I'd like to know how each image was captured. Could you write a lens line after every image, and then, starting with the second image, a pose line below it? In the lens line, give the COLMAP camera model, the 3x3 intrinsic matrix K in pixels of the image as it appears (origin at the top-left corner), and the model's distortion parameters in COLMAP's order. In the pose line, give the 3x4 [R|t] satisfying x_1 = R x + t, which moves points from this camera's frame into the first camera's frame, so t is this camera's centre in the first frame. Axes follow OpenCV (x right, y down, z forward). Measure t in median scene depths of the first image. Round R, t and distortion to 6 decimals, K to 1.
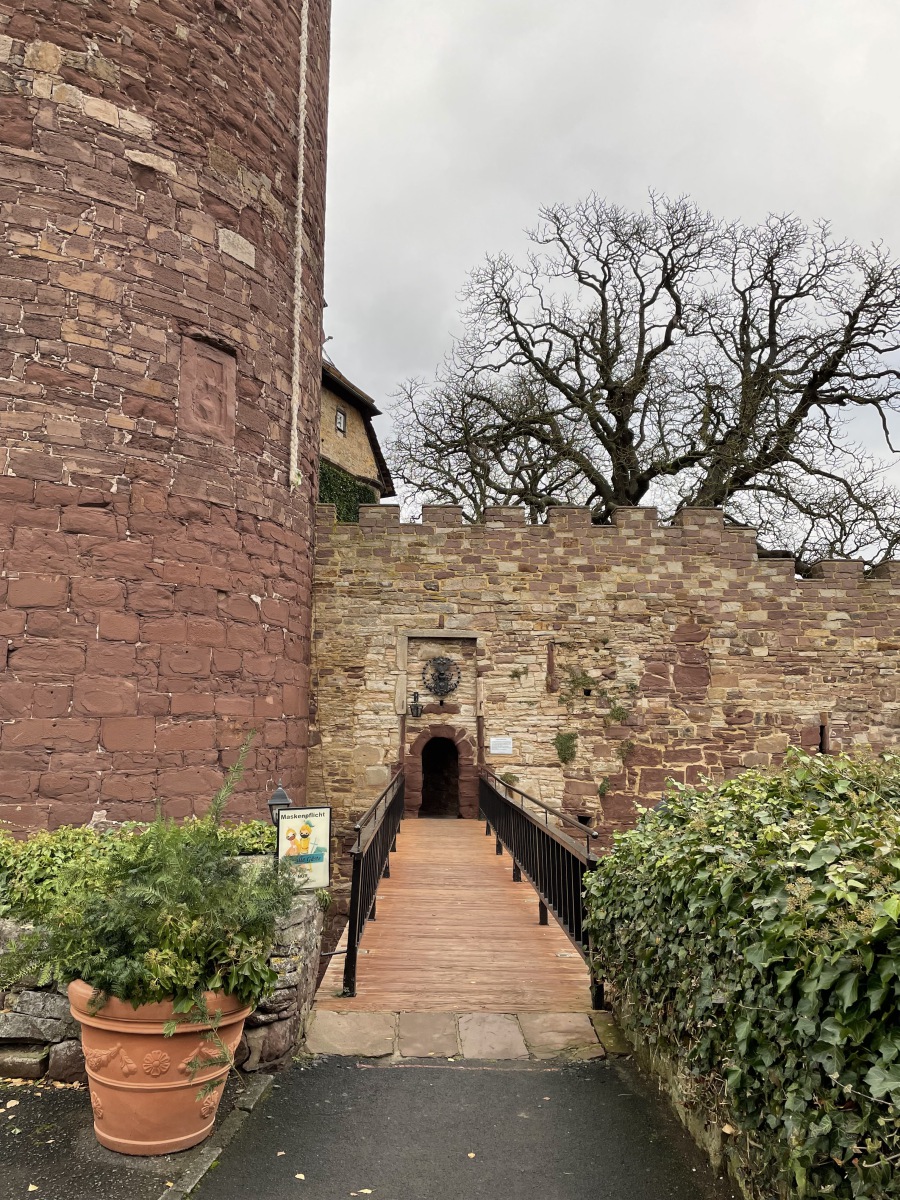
lens RADIAL K [[907.4, 0, 448.1], [0, 907.4, 599.6], [0, 0, 1]] dist [-0.009847, -0.004056]
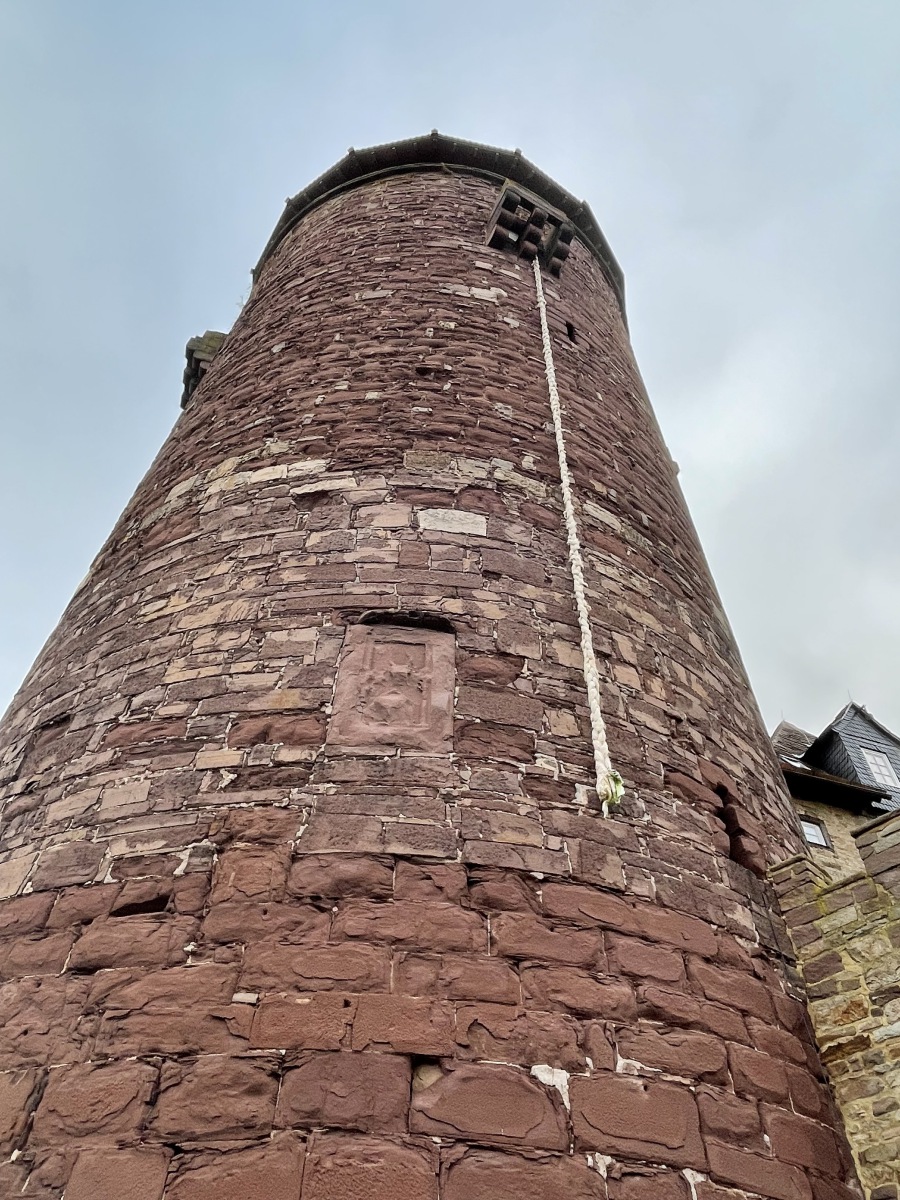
lens RADIAL K [[803.4, 0, 451.0], [0, 803.4, 596.3], [0, 0, 1]] dist [-0.003029, -0.002904]
pose [[0.660030, -0.569009, -0.490499, 0.025180], [0.083421, 0.704396, -0.704888, 0.058730], [0.746593, 0.424329, 0.512390, 0.462407]]
